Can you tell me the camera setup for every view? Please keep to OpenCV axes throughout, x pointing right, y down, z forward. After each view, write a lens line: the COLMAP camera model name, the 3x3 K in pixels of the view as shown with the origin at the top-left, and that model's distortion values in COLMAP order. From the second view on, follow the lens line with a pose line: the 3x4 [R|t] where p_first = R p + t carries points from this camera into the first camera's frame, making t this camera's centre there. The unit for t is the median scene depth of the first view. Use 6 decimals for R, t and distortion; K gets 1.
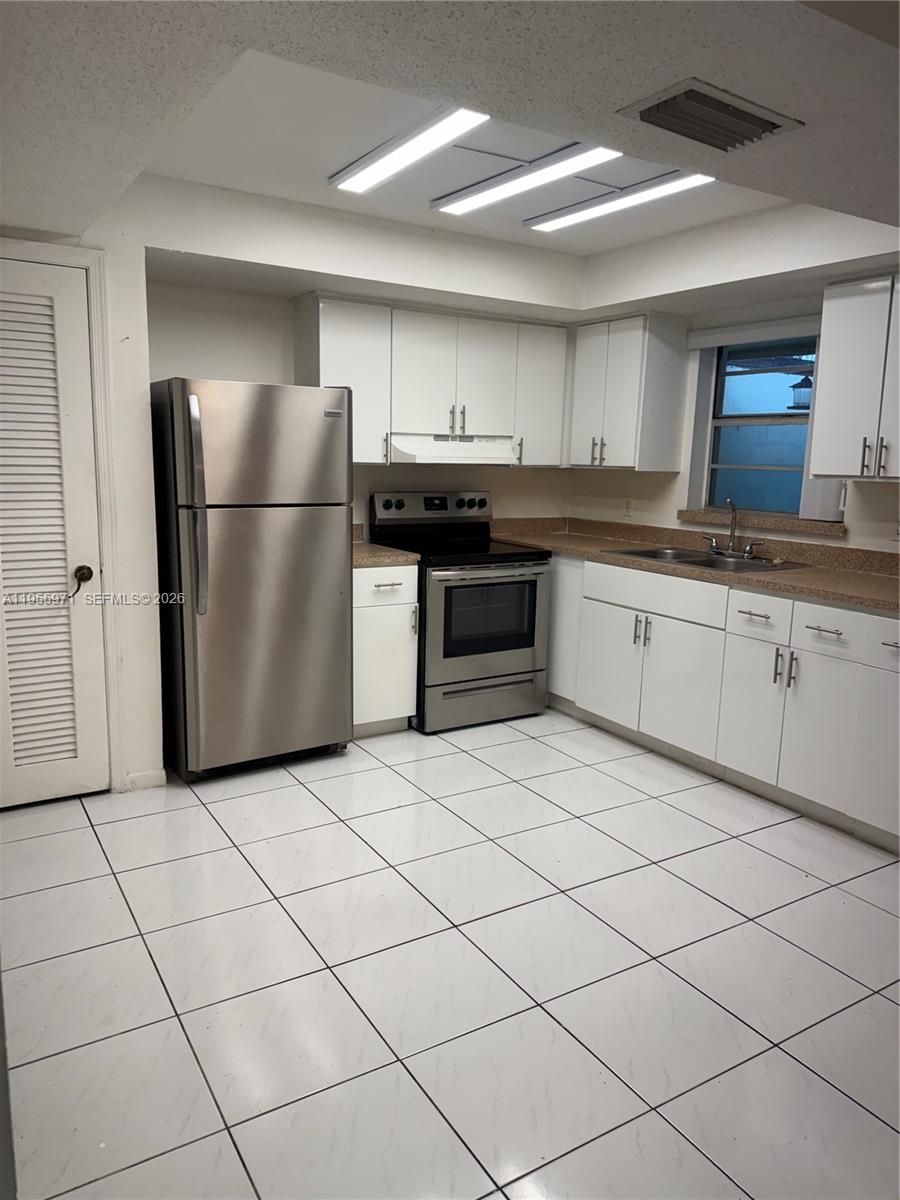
lens RADIAL K [[851.7, 0, 450.4], [0, 851.7, 597.3], [0, 0, 1]] dist [0.006039, -0.023888]
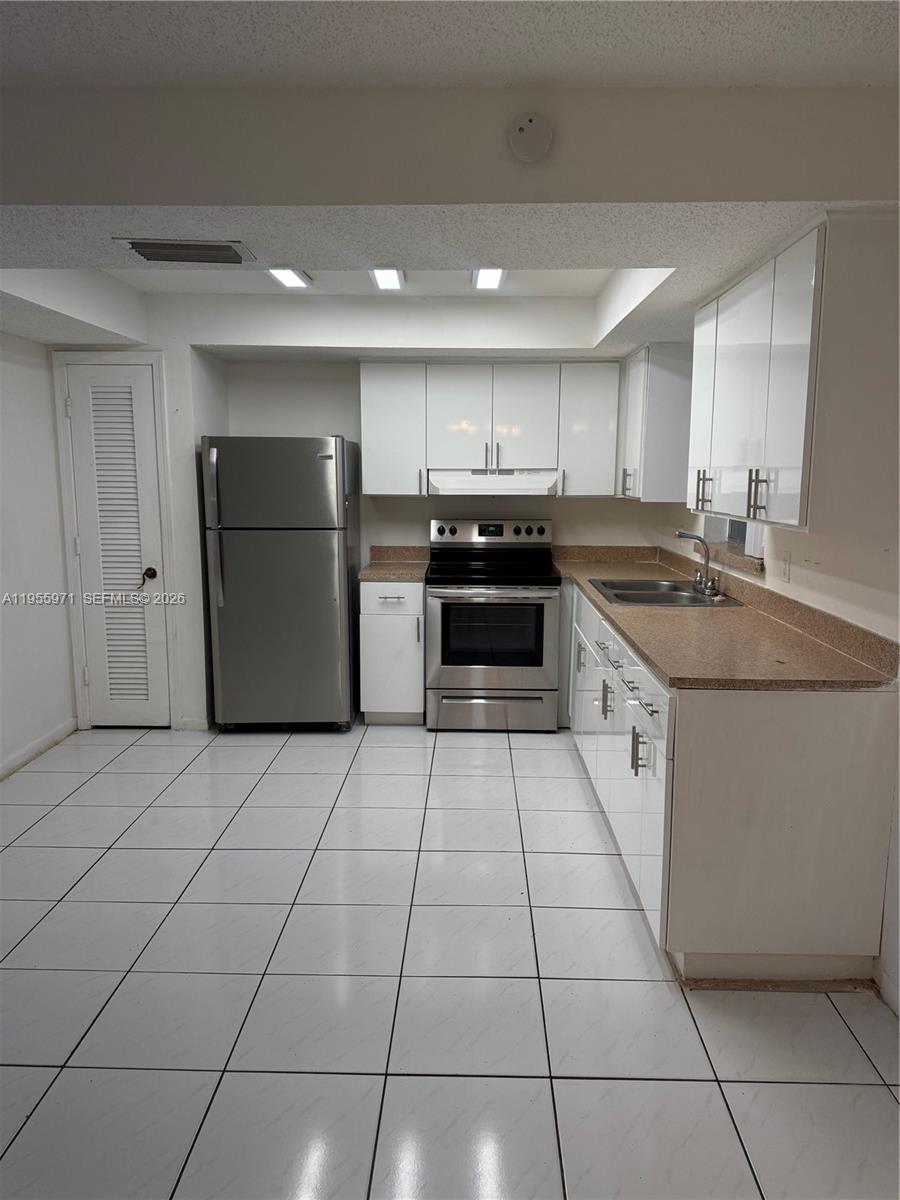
lens RADIAL K [[851.7, 0, 455.5], [0, 851.7, 599.7], [0, 0, 1]] dist [0.006039, -0.023888]
pose [[0.838882, 0.064739, -0.540450, 0.605778], [-0.077589, 0.996985, -0.001007, -0.016205], [0.538755, 0.042777, 0.841376, 0.046125]]
